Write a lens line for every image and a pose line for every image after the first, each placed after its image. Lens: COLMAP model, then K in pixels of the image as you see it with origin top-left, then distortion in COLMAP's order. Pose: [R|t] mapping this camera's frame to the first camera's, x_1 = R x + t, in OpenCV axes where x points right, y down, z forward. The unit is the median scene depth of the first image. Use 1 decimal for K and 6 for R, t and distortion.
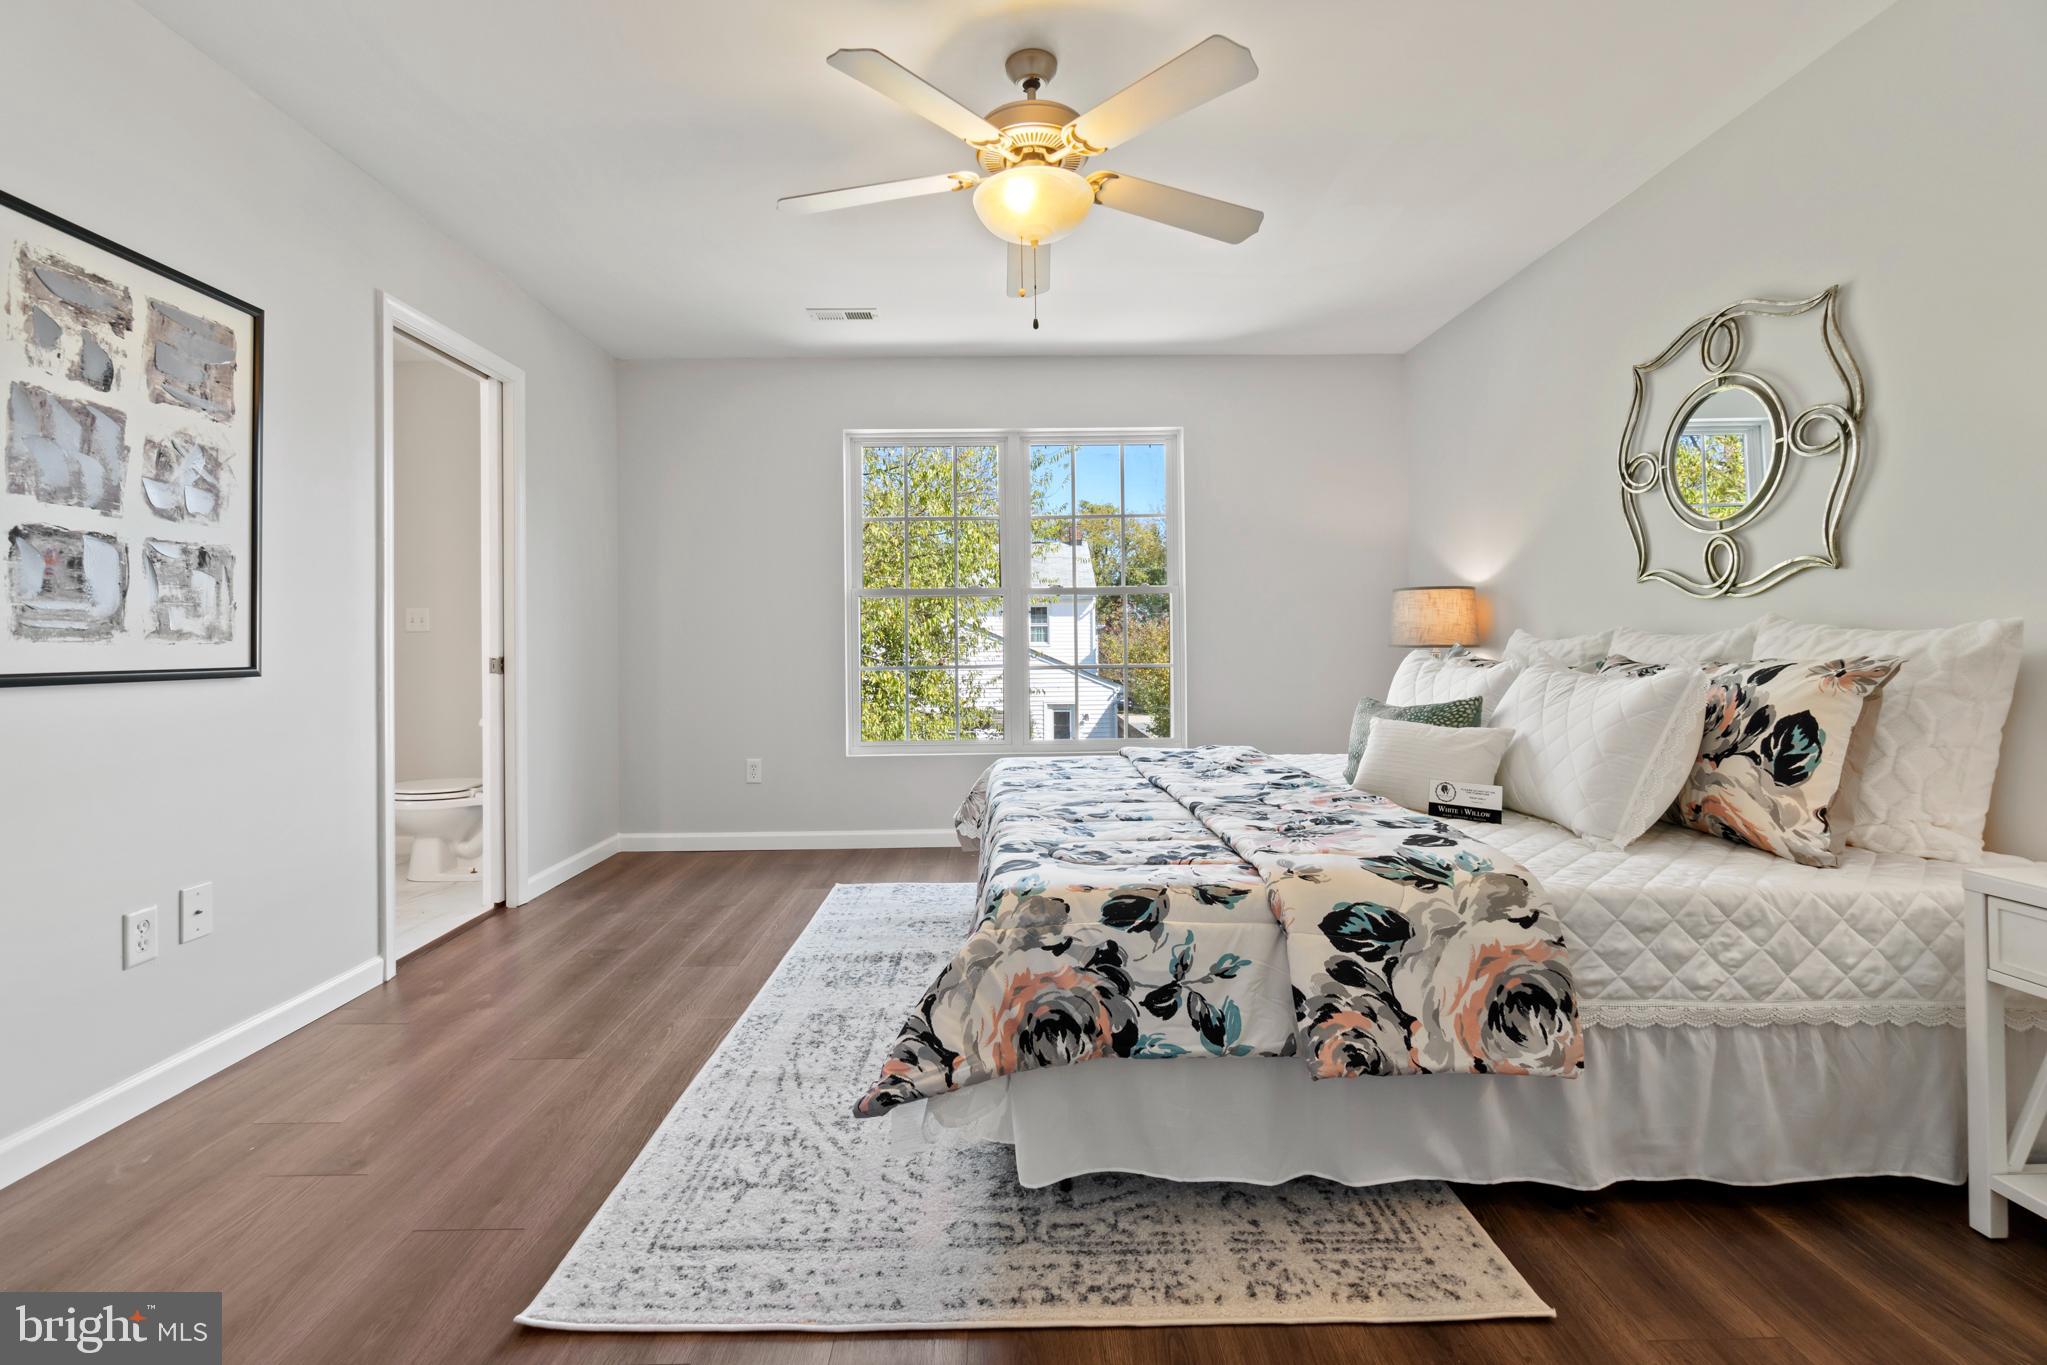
lens RADIAL K [[901.8, 0, 1023.1], [0, 901.8, 634.6], [0, 0, 1]] dist [-0.004352, 0.000106]
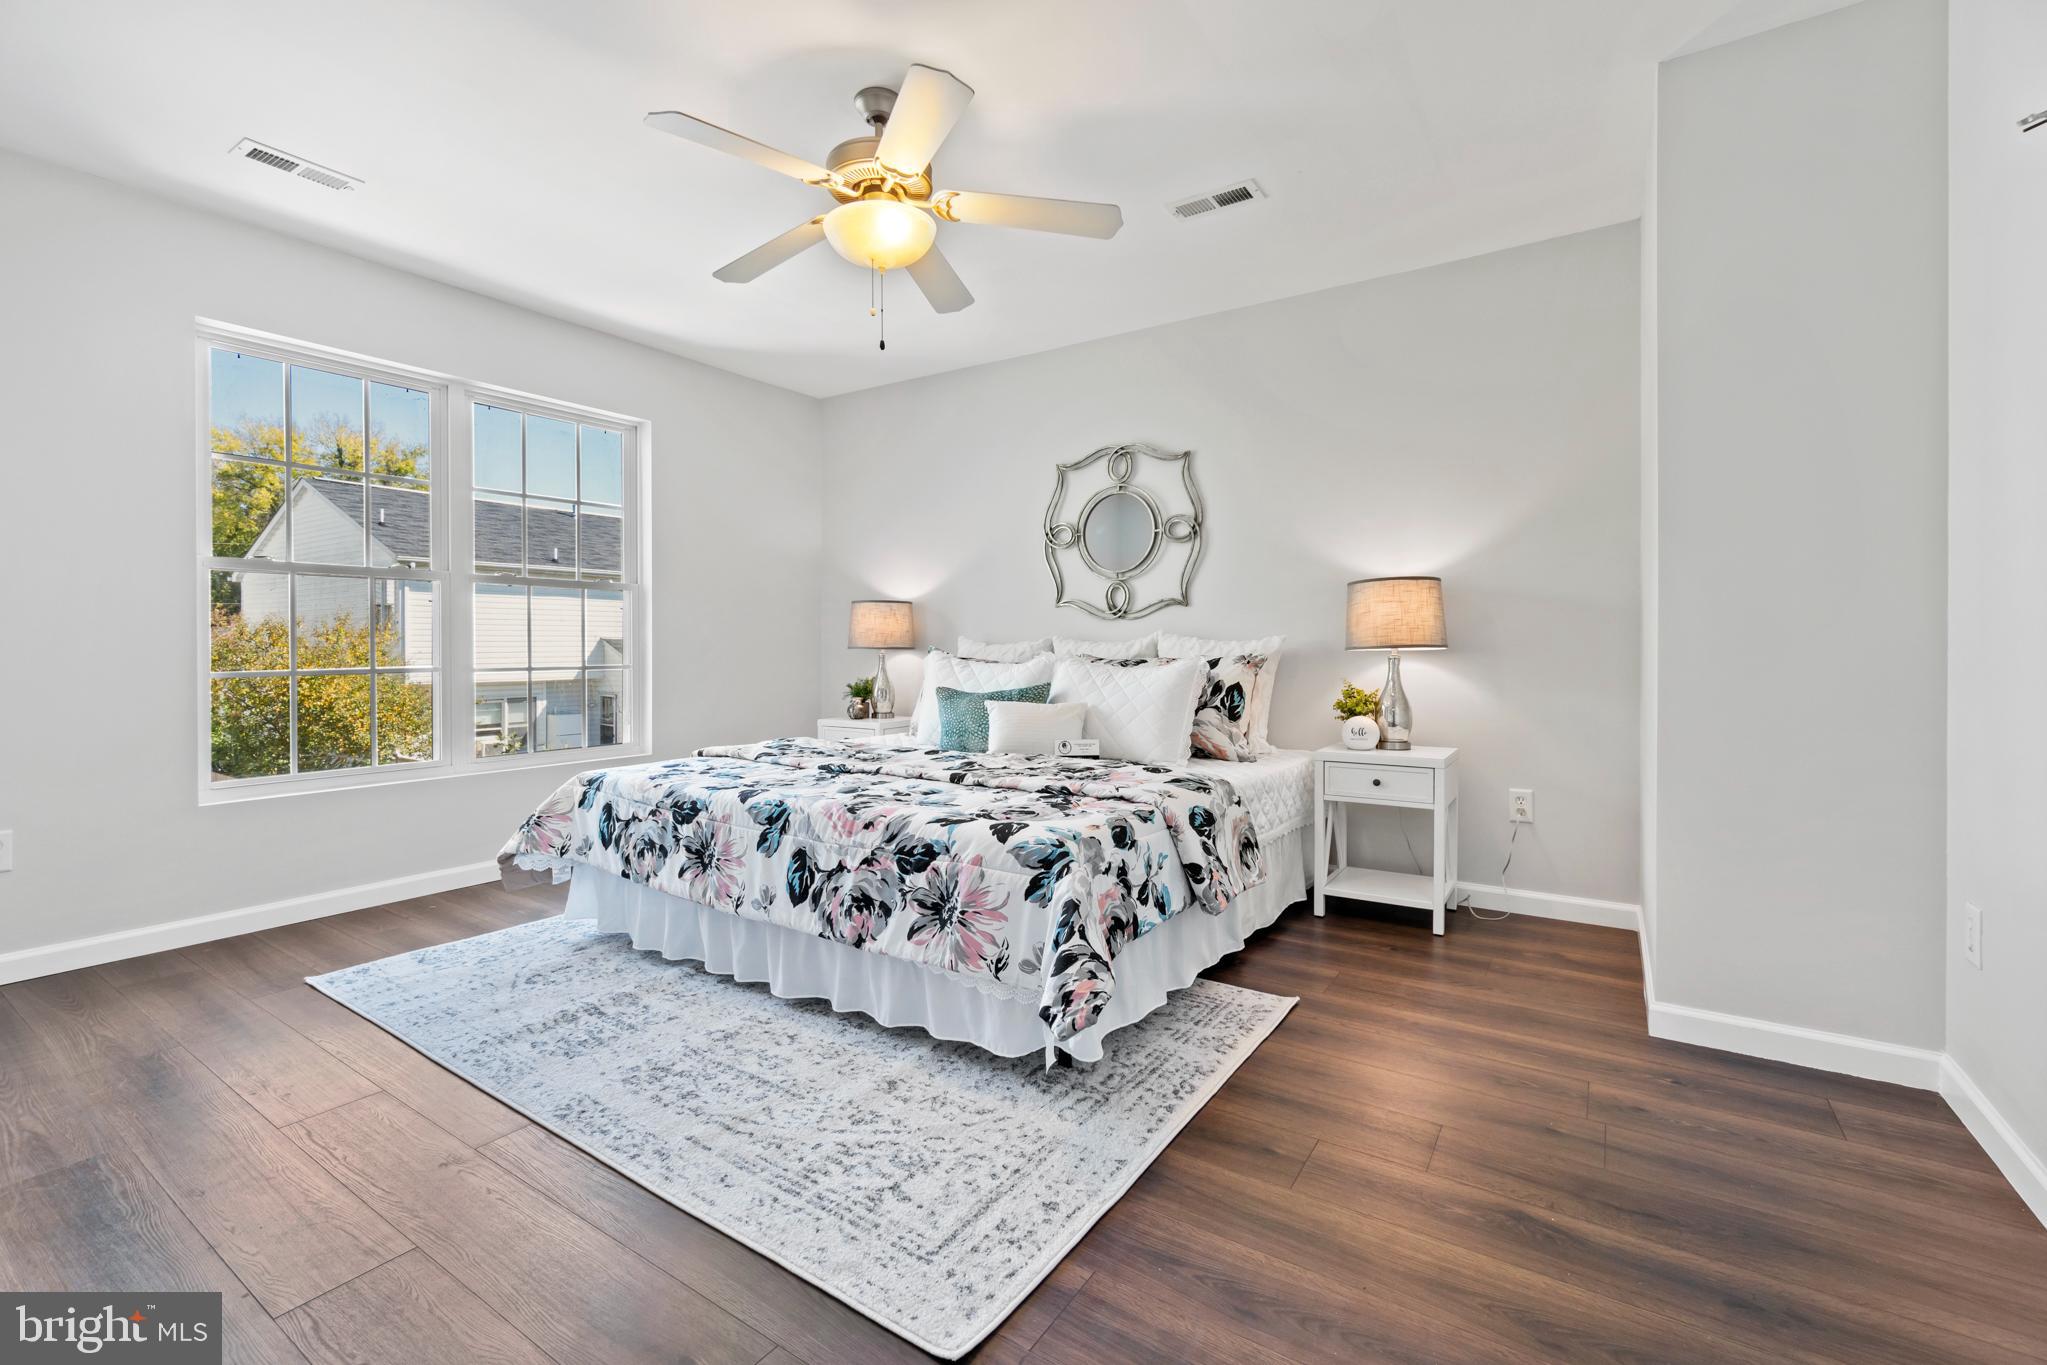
lens RADIAL K [[891.0, 0, 1006.6], [0, 891.0, 649.3], [0, 0, 1]] dist [-0.004669, -0.000282]
pose [[0.572582, 0.006452, 0.819822, -0.928433], [-0.015174, 0.999881, 0.002728, 0.017494], [-0.819707, -0.014002, 0.572611, 0.314874]]
